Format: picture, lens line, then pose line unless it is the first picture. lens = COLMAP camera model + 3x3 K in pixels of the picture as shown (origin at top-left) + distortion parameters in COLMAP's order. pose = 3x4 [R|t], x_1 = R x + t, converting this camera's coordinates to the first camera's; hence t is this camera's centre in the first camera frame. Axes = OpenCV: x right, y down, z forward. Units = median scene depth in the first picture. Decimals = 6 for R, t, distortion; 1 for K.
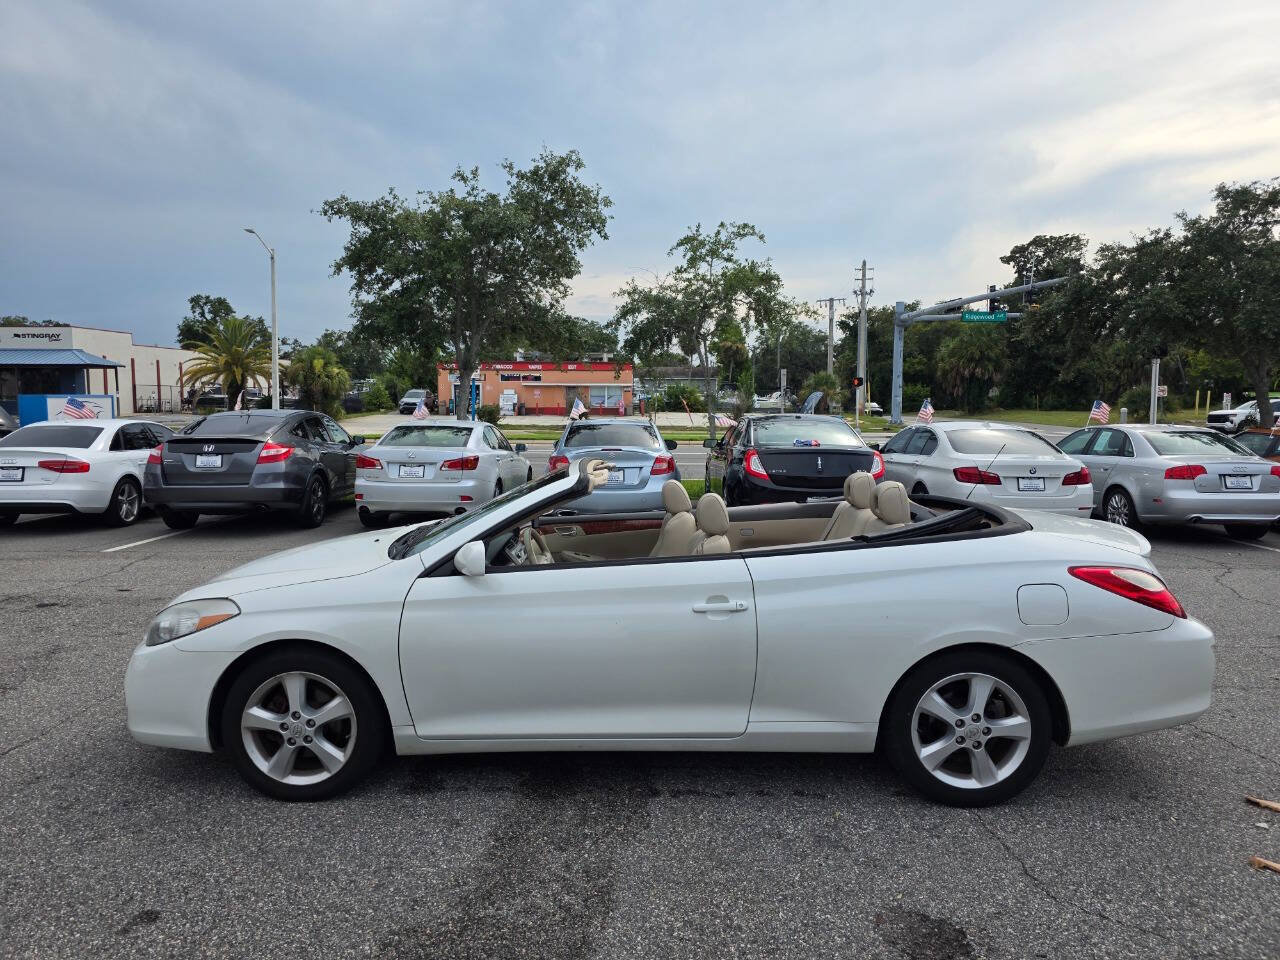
lens RADIAL K [[856.5, 0, 629.5], [0, 856.5, 465.0], [0, 0, 1]] dist [0.061414, -0.057742]
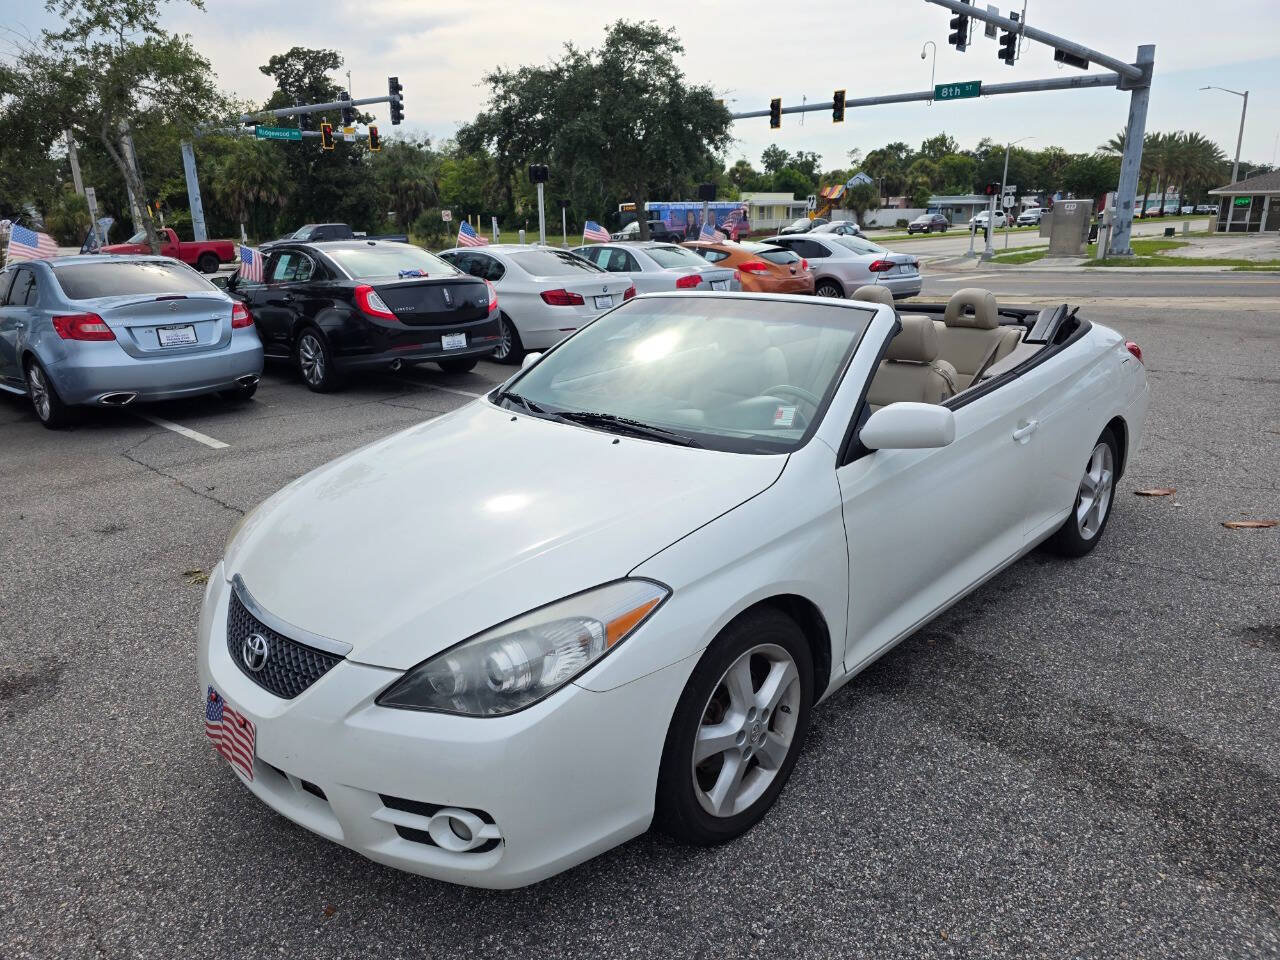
lens RADIAL K [[856.5, 0, 635.8], [0, 856.5, 471.0], [0, 0, 1]] dist [0.061414, -0.057742]
pose [[0.684327, -0.217299, 0.696044, -0.279619], [0.075429, 0.970539, 0.228834, -0.013903], [-0.725264, -0.104095, 0.680556, 0.209395]]
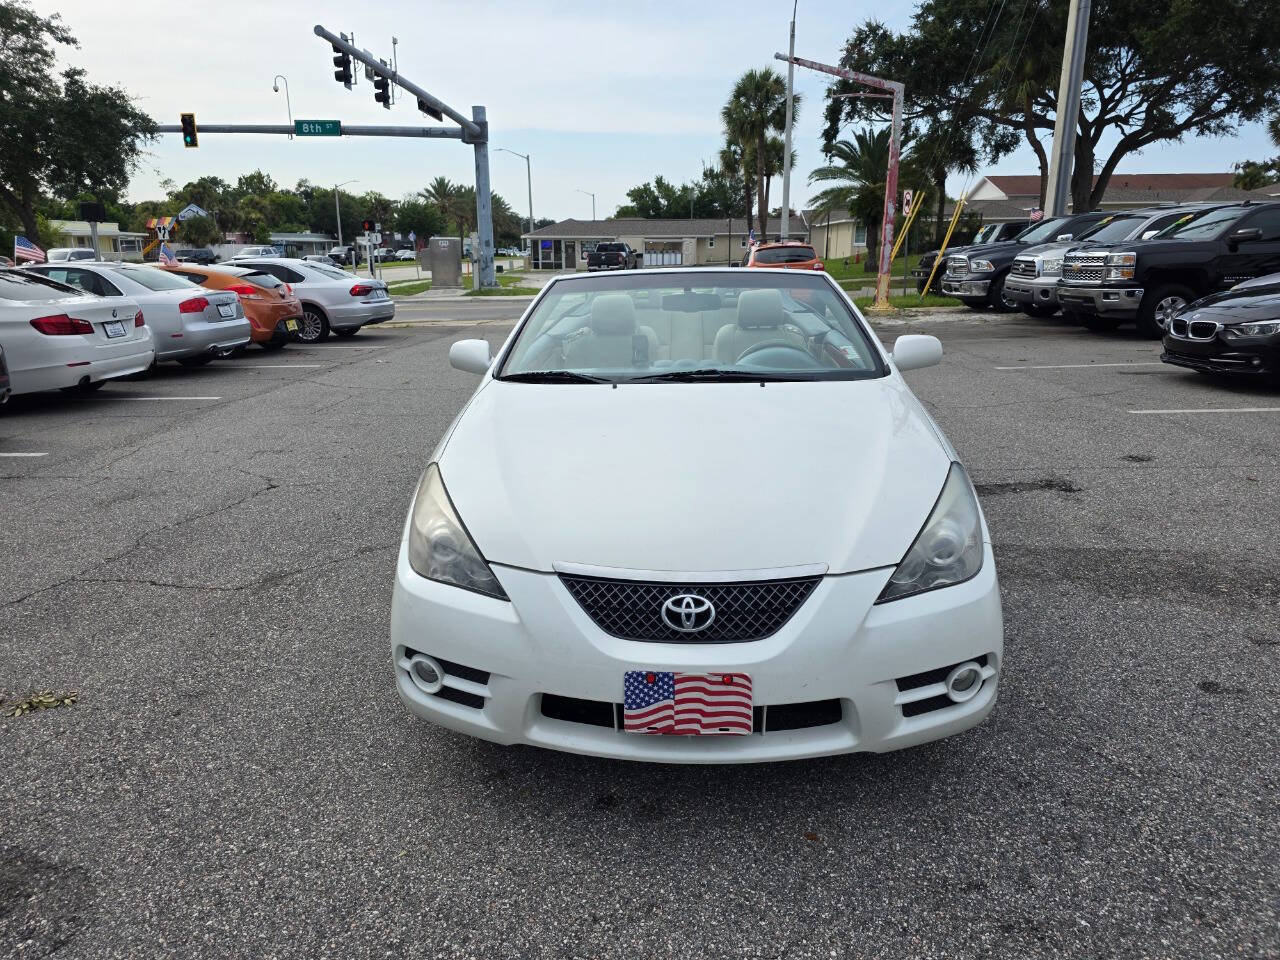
lens RADIAL K [[856.5, 0, 630.7], [0, 856.5, 479.7], [0, 0, 1]] dist [0.061414, -0.057742]
pose [[0.038600, -0.259347, 0.965013, -0.385097], [0.085426, 0.963053, 0.255403, -0.010843], [-0.995597, 0.072578, 0.059329, 0.408488]]
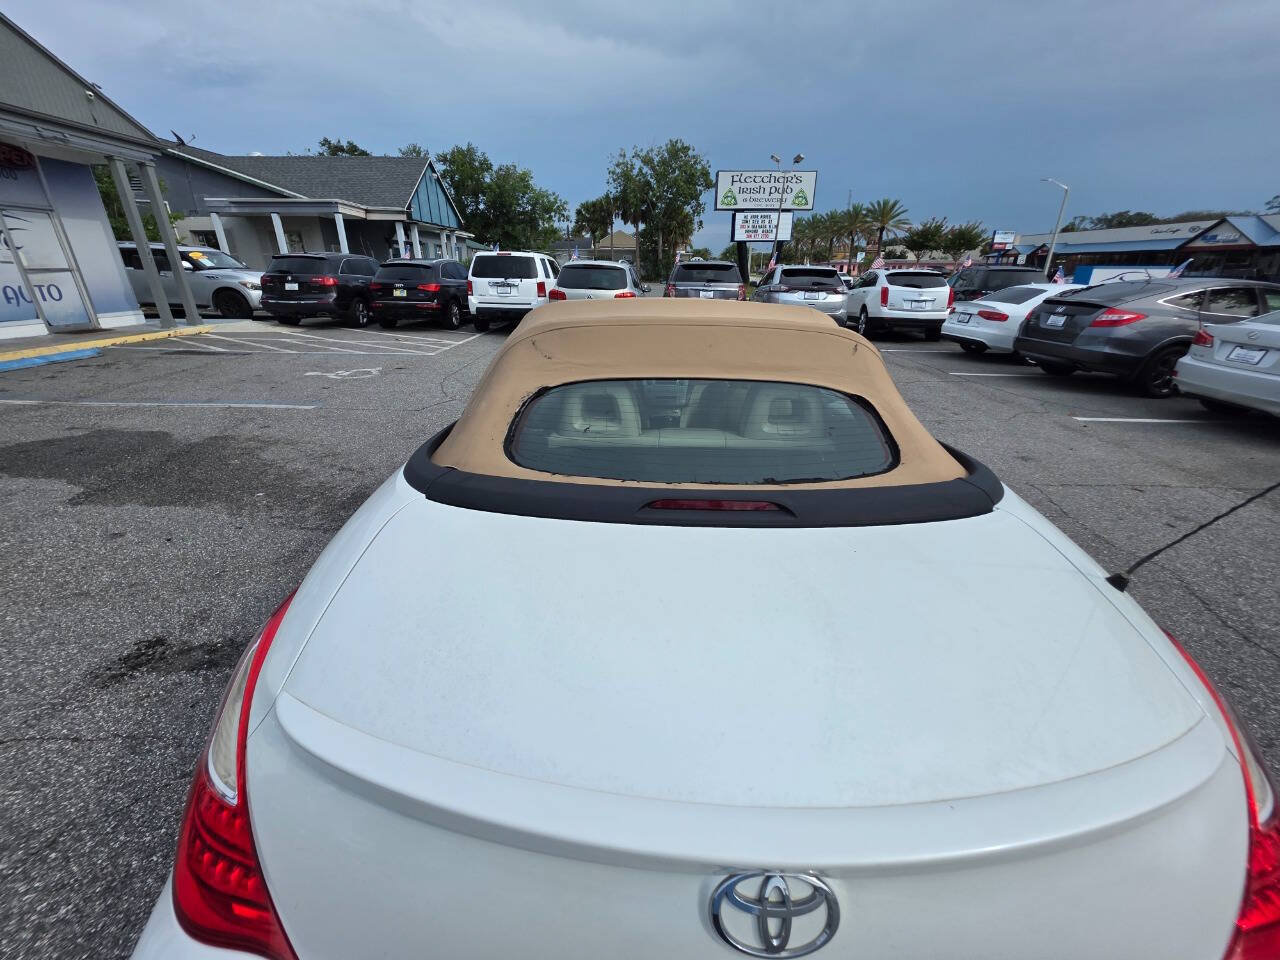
lens RADIAL K [[509.3, 0, 638.6], [0, 509.3, 476.1], [0, 0, 1]] dist [0.000392, 0.000252]
pose [[0.010584, 0.375582, -0.926729, 0.249469], [-0.085743, 0.923708, 0.373378, -0.018562], [0.996261, 0.075509, 0.041980, 0.378652]]
